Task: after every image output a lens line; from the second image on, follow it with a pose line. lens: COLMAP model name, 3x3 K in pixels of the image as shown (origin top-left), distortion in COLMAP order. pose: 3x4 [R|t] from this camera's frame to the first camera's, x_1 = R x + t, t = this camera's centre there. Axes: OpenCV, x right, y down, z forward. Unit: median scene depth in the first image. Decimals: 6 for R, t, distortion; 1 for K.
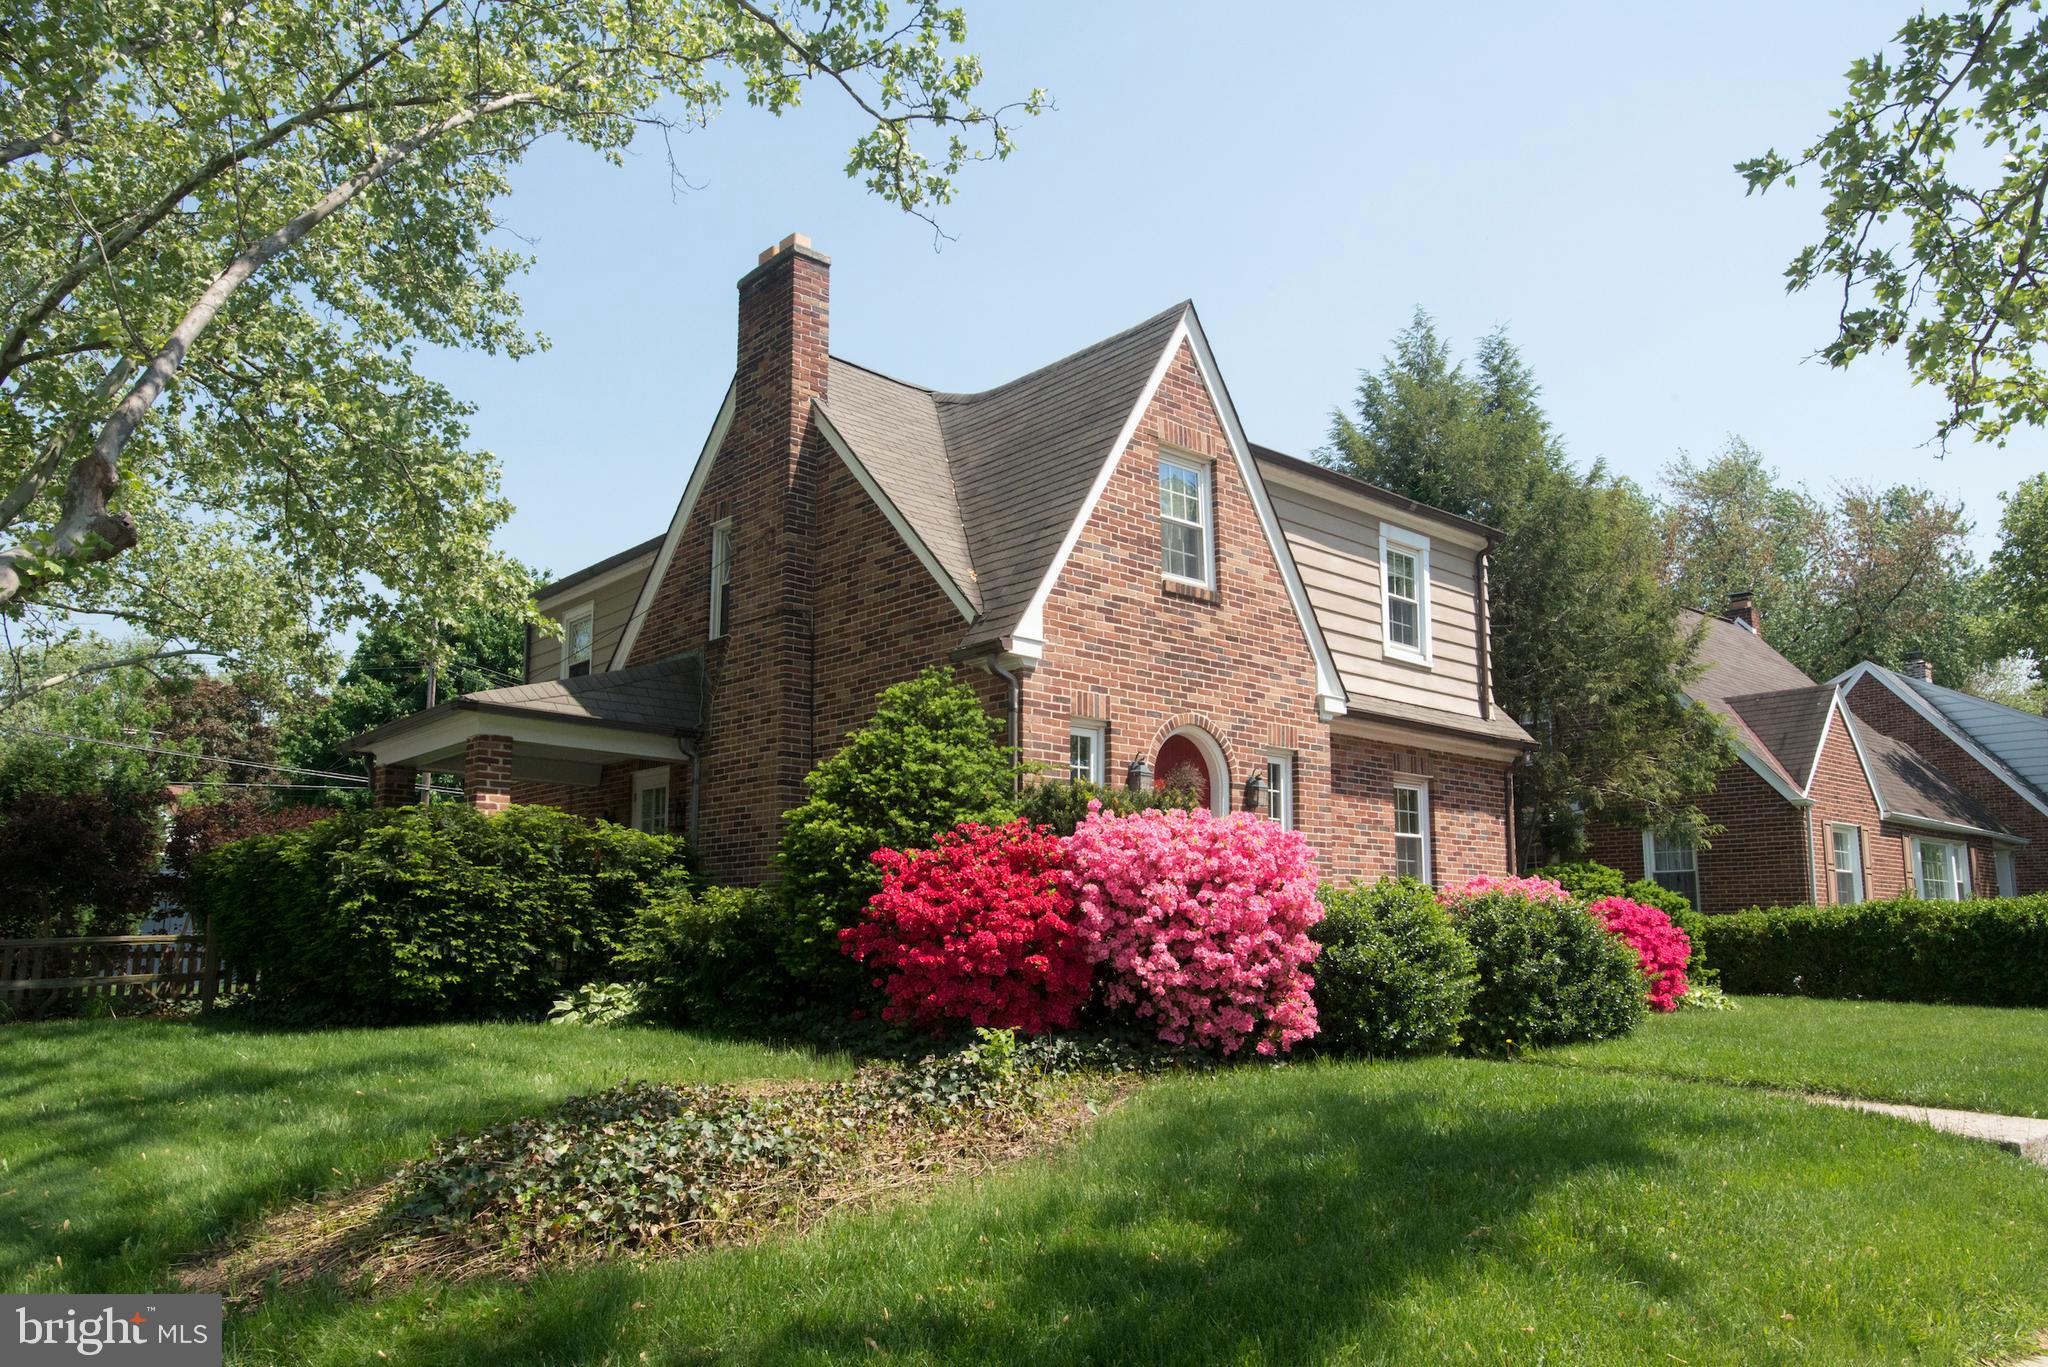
lens RADIAL K [[1508.6, 0, 1038.0], [0, 1508.6, 747.3], [0, 0, 1]] dist [0.010134, 0.014249]
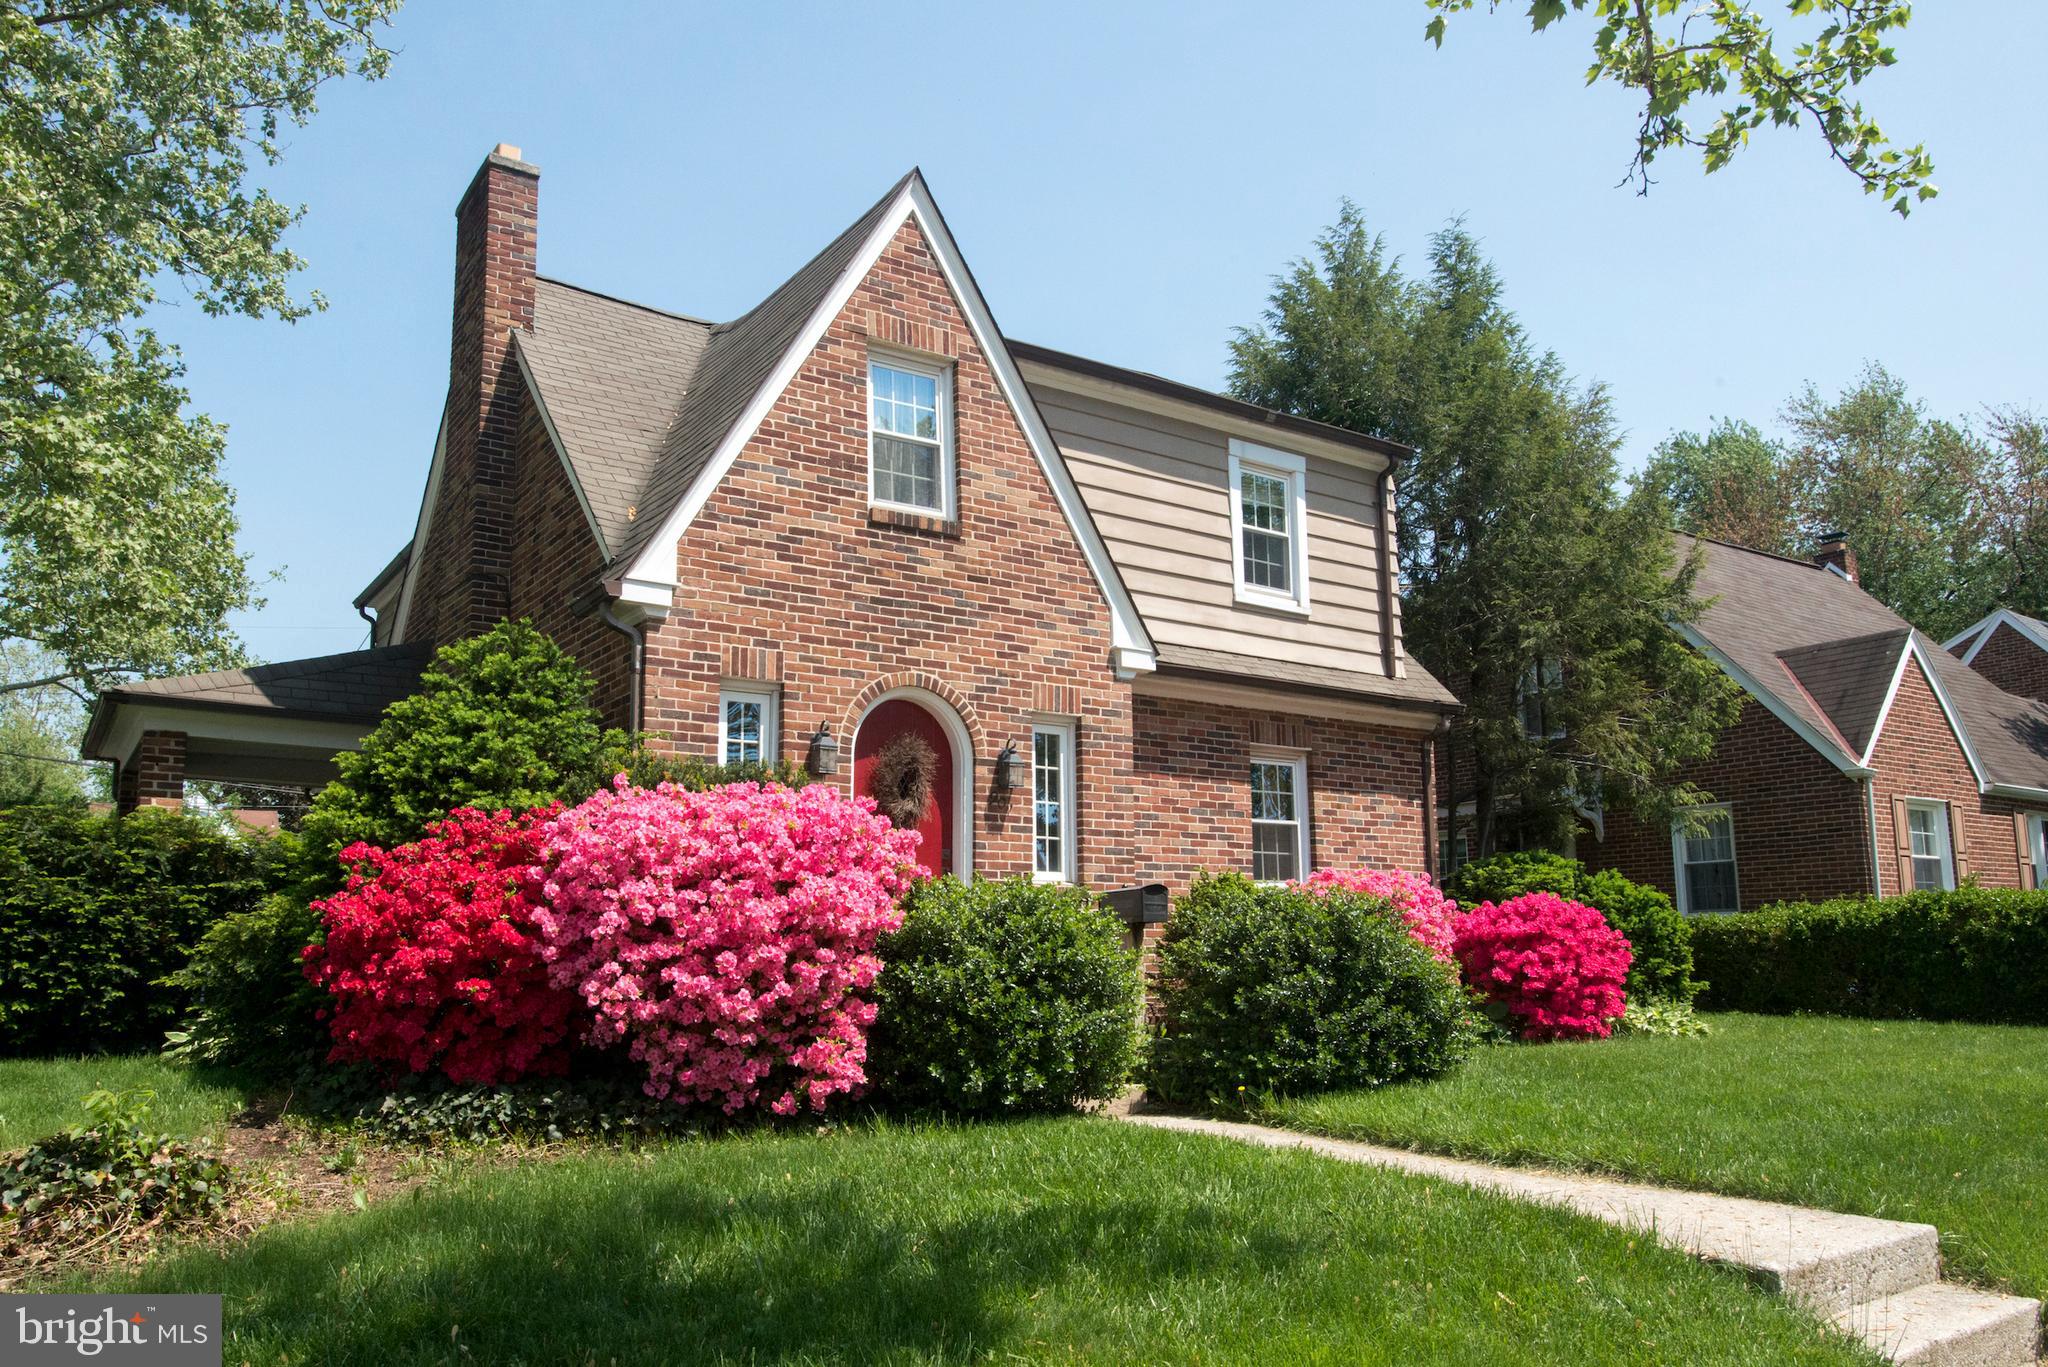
lens RADIAL K [[1522.4, 0, 957.3], [0, 1522.4, 744.6], [0, 0, 1]] dist [-0.033460, 0.024362]
pose [[0.987068, -0.032055, -0.157067, 0.232051], [0.030520, 0.999460, -0.012174, 0.024447], [0.157372, 0.007223, 0.987513, 0.190824]]
